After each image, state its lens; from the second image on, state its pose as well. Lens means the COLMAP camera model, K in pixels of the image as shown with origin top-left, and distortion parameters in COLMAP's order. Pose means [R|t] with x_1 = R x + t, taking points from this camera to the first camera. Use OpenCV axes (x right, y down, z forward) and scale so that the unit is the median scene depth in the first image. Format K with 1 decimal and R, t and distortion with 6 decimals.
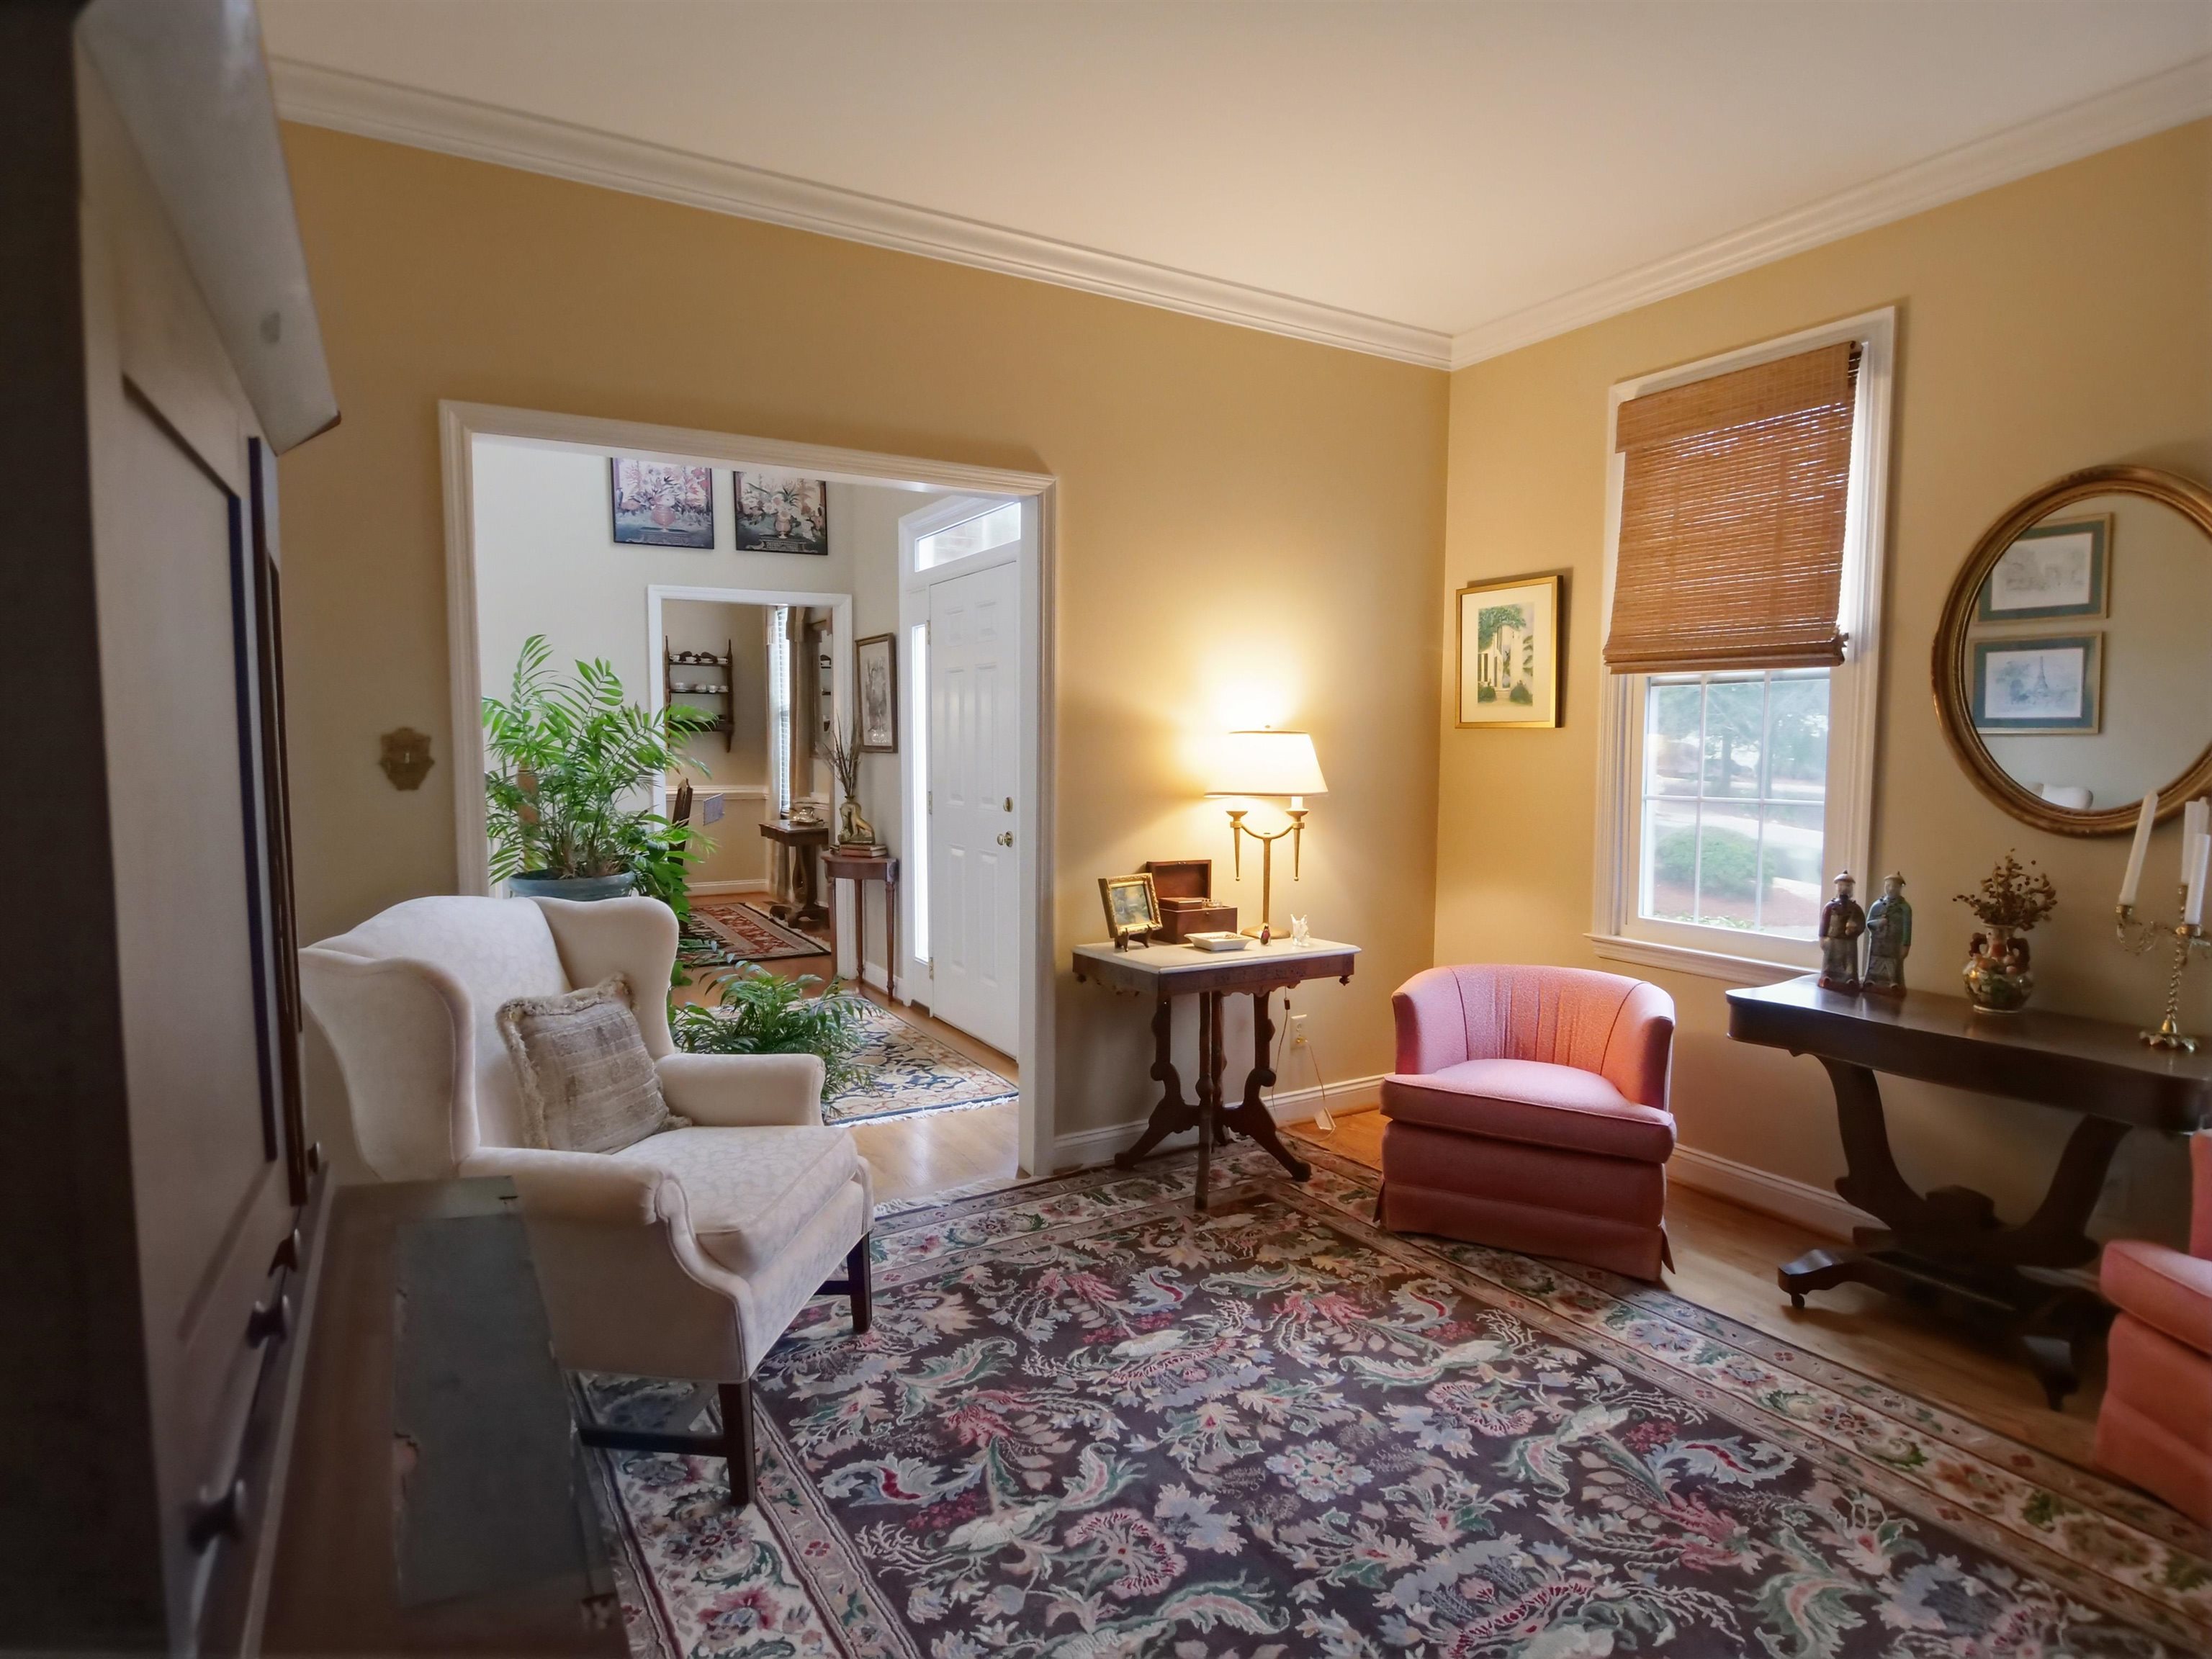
lens RADIAL K [[1186.1, 0, 1104.4], [0, 1186.1, 825.3], [0, 0, 1]] dist [-0.010563, -0.005467]
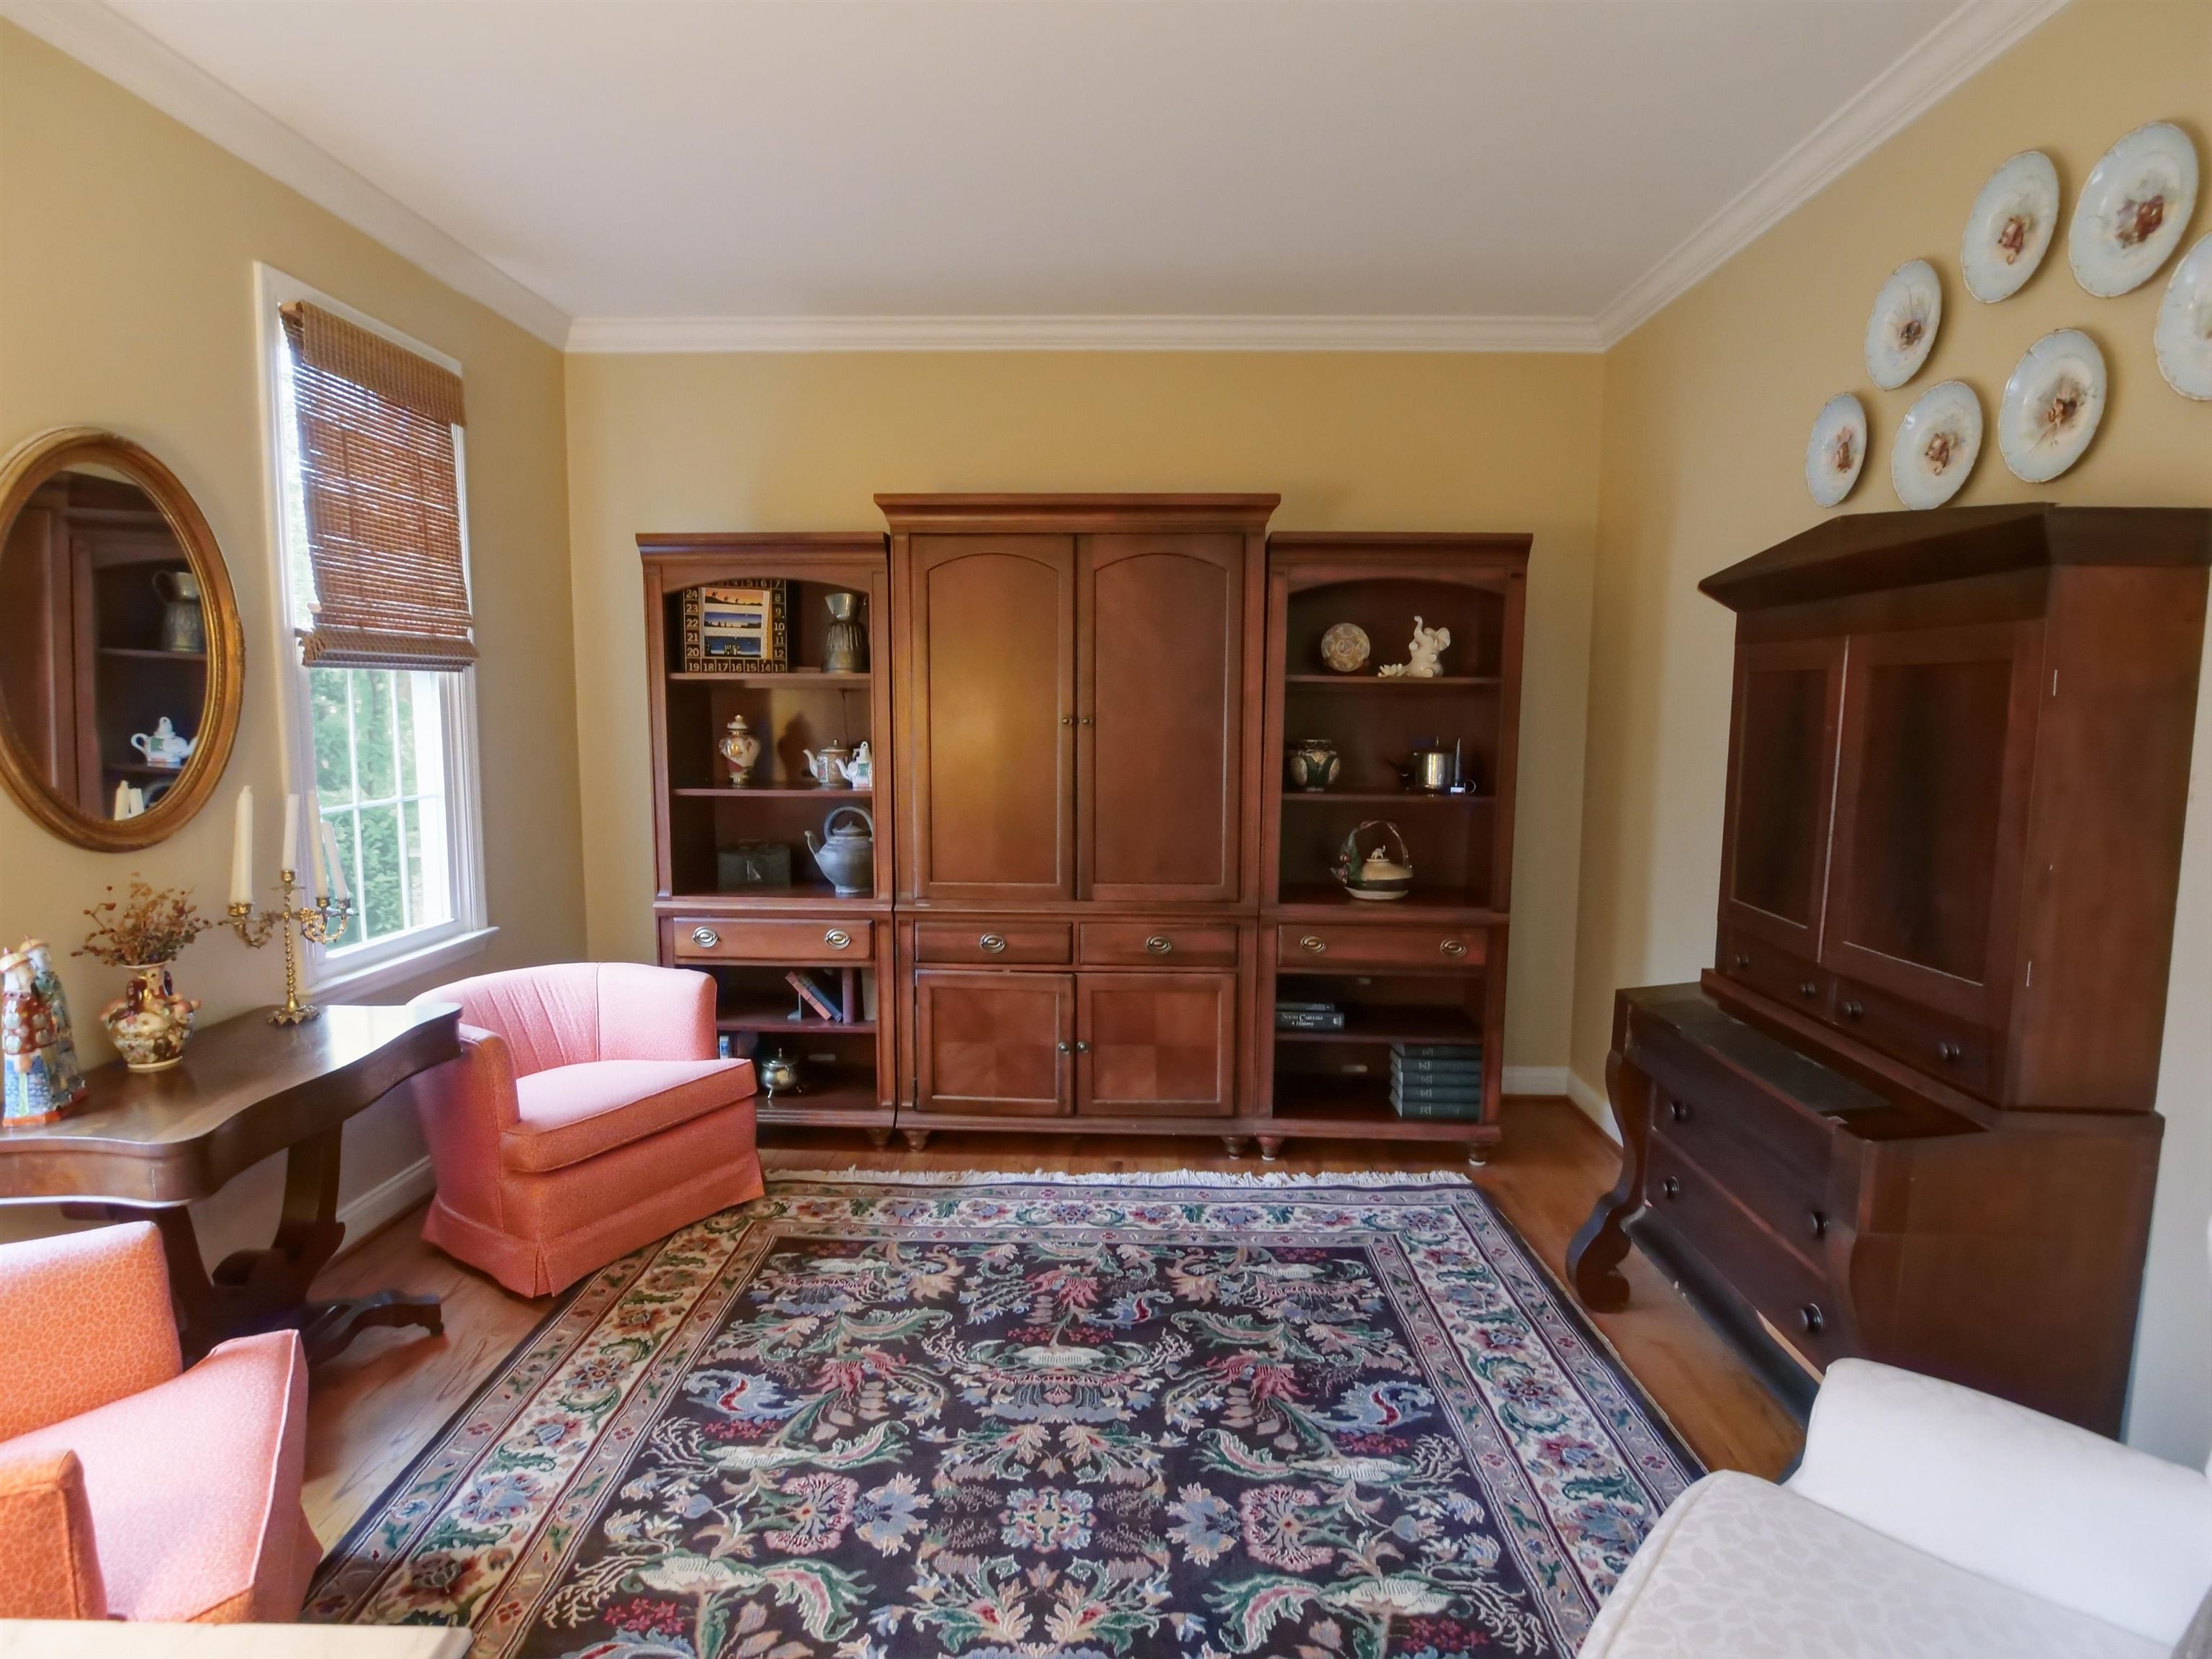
lens RADIAL K [[1186.1, 0, 1106.9], [0, 1186.1, 833.5], [0, 0, 1]] dist [-0.010563, -0.005467]
pose [[-0.845171, -0.068217, 0.530126, -0.352314], [0.027388, 0.984992, 0.170413, -0.178283], [-0.533795, 0.158547, -0.830618, 1.788267]]
